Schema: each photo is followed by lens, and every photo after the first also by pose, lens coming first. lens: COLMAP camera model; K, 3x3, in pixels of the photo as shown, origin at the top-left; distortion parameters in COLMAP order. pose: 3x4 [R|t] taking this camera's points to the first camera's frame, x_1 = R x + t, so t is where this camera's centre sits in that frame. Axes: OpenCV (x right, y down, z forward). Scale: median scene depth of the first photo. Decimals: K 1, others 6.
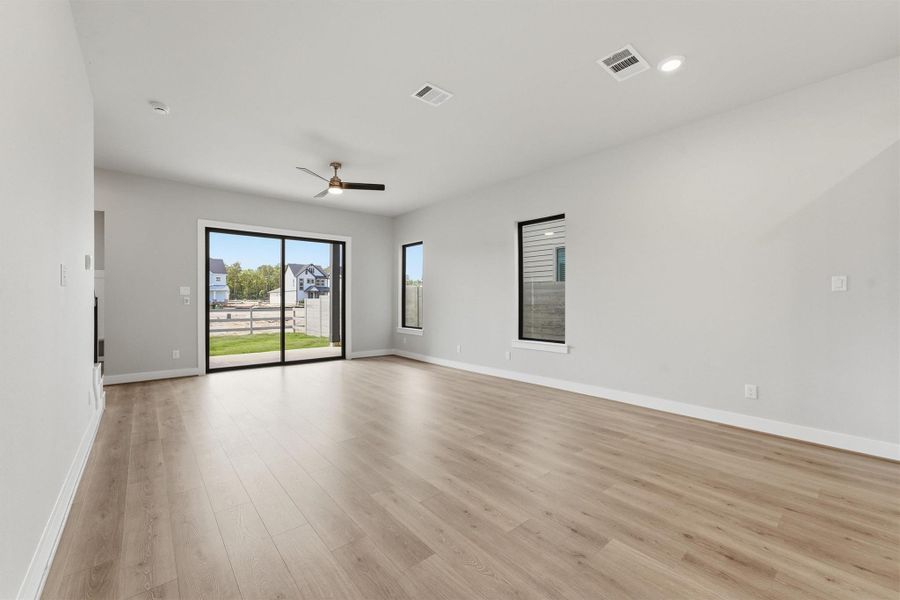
lens RADIAL K [[363.6, 0, 450.0], [0, 363.6, 300.0], [0, 0, 1]] dist [-0.015731, 0.000127]
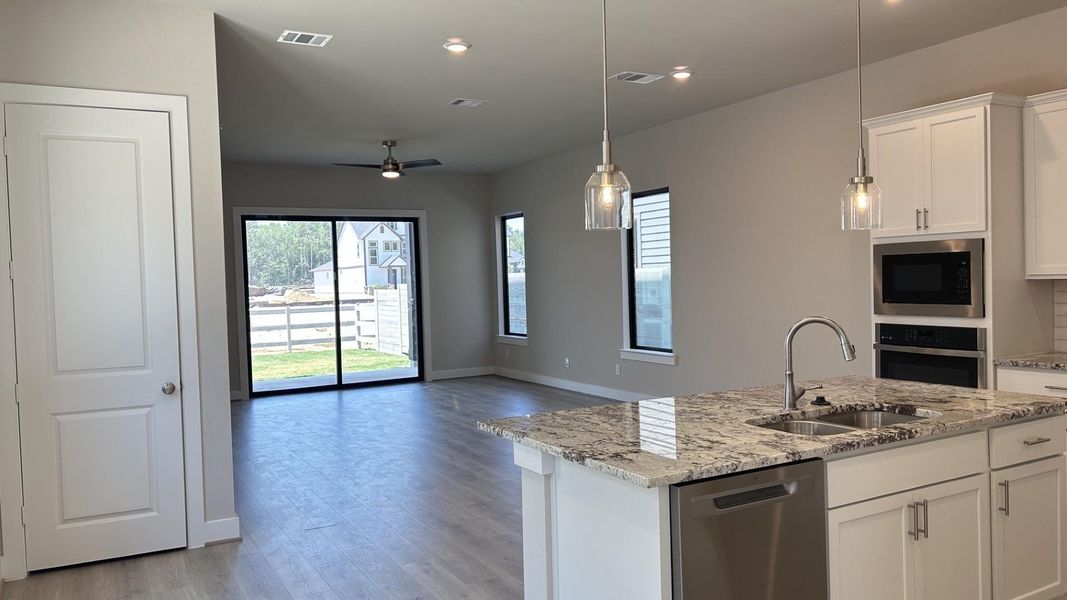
lens RADIAL K [[802.2, 0, 533.5], [0, 802.2, 300.0], [0, 0, 1]] dist [0.036698, -0.004670]
pose [[0.980424, -0.024748, -0.195338, 0.355781], [0.030820, 0.999130, 0.028104, -0.052133], [0.194472, -0.033575, 0.980333, -0.747130]]
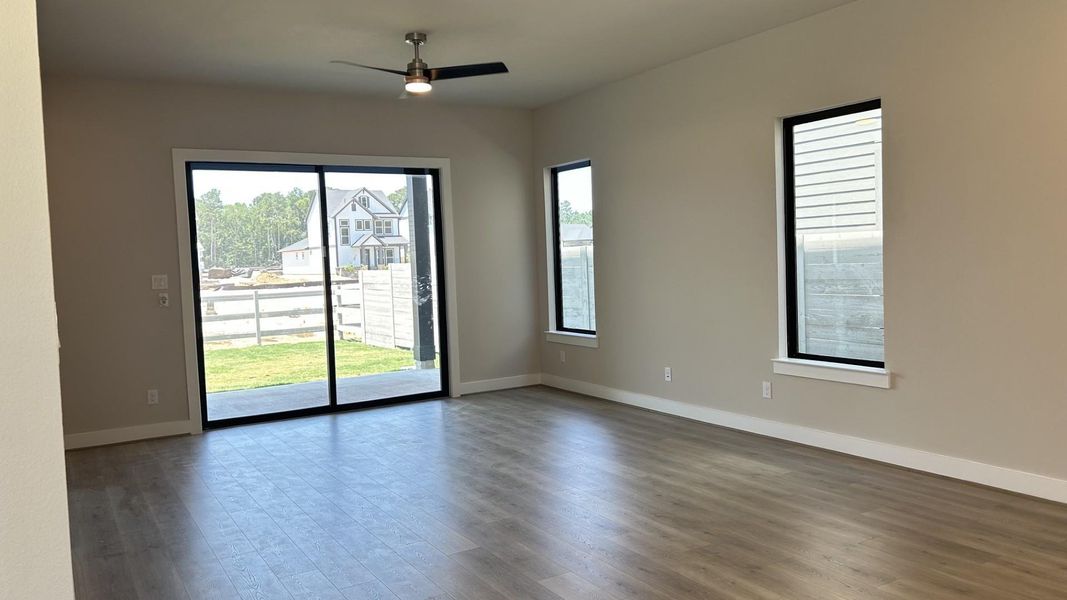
lens RADIAL K [[802.2, 0, 533.5], [0, 802.2, 300.0], [0, 0, 1]] dist [0.036698, -0.004670]
pose [[0.986636, -0.029064, -0.160329, 0.026981], [0.038312, 0.997757, 0.054890, -0.048959], [0.158374, -0.060299, 0.985536, -0.139290]]
